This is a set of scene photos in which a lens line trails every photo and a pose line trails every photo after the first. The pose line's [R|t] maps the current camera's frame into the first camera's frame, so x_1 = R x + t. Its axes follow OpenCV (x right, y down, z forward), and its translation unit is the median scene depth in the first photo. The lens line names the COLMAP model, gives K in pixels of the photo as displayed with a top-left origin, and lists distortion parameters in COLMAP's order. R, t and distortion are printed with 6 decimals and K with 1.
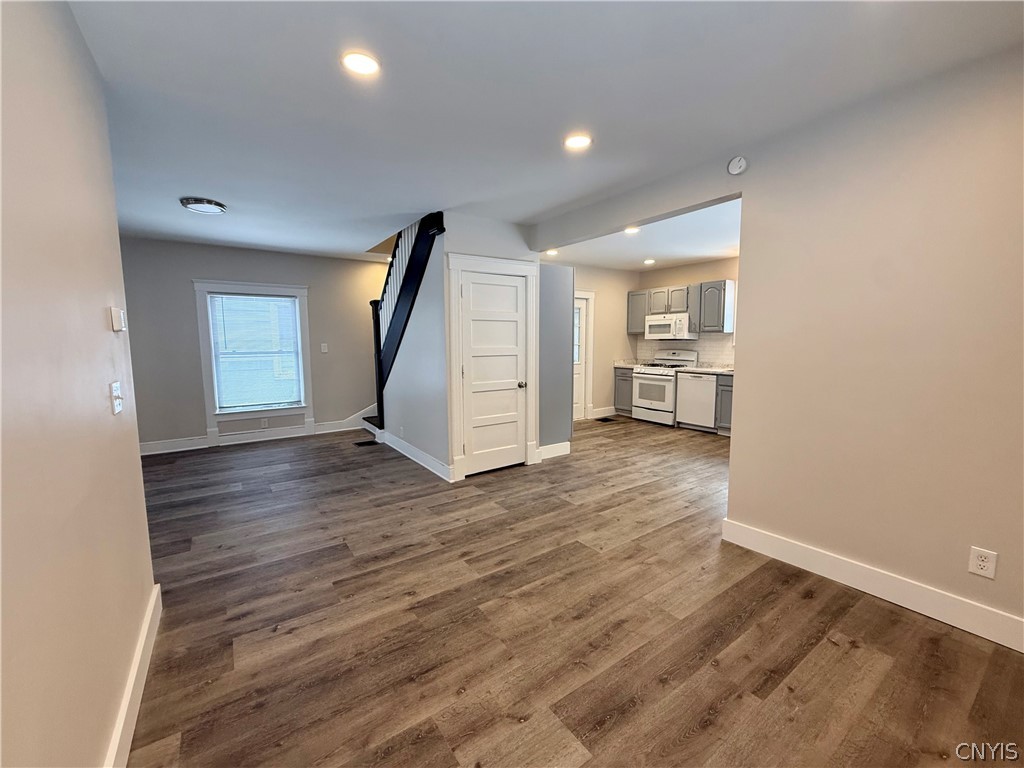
lens RADIAL K [[415.1, 0, 512.0], [0, 415.1, 384.0], [0, 0, 1]] dist [-0.000497, -0.000084]
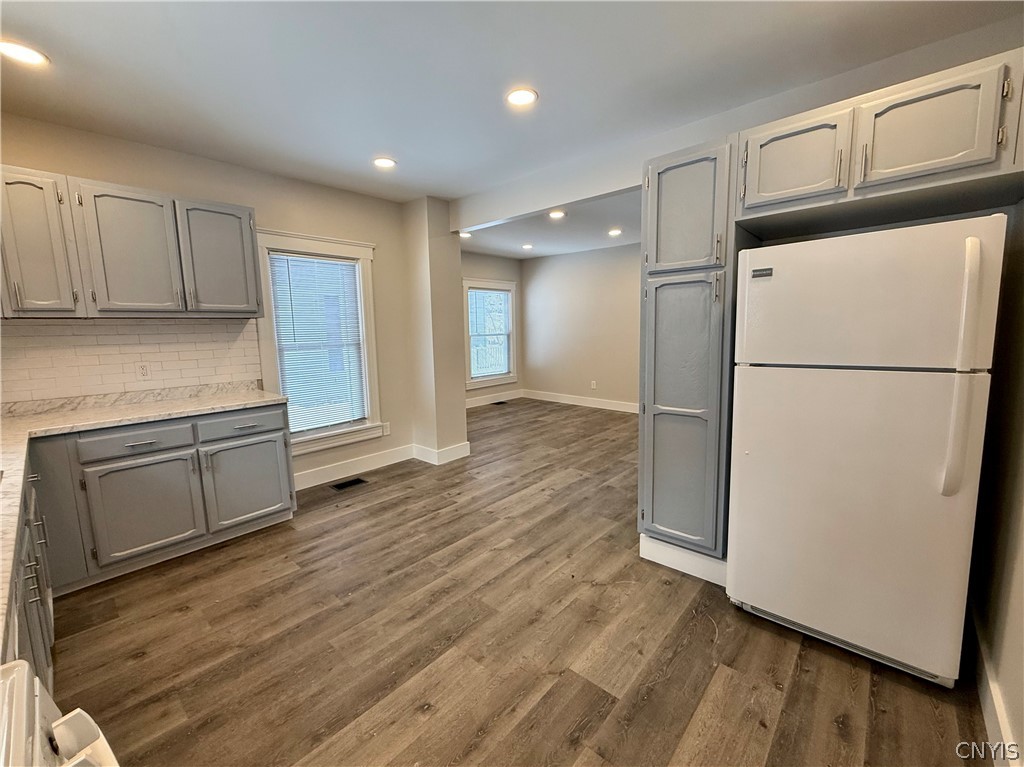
lens RADIAL K [[415.1, 0, 512.0], [0, 415.1, 383.5], [0, 0, 1]] dist [-0.000497, -0.000084]
pose [[-0.974002, 0.054882, -0.219791, 0.297395], [0.000965, 0.971207, 0.238235, -0.114423], [0.226537, 0.231829, -0.946011, 1.072794]]
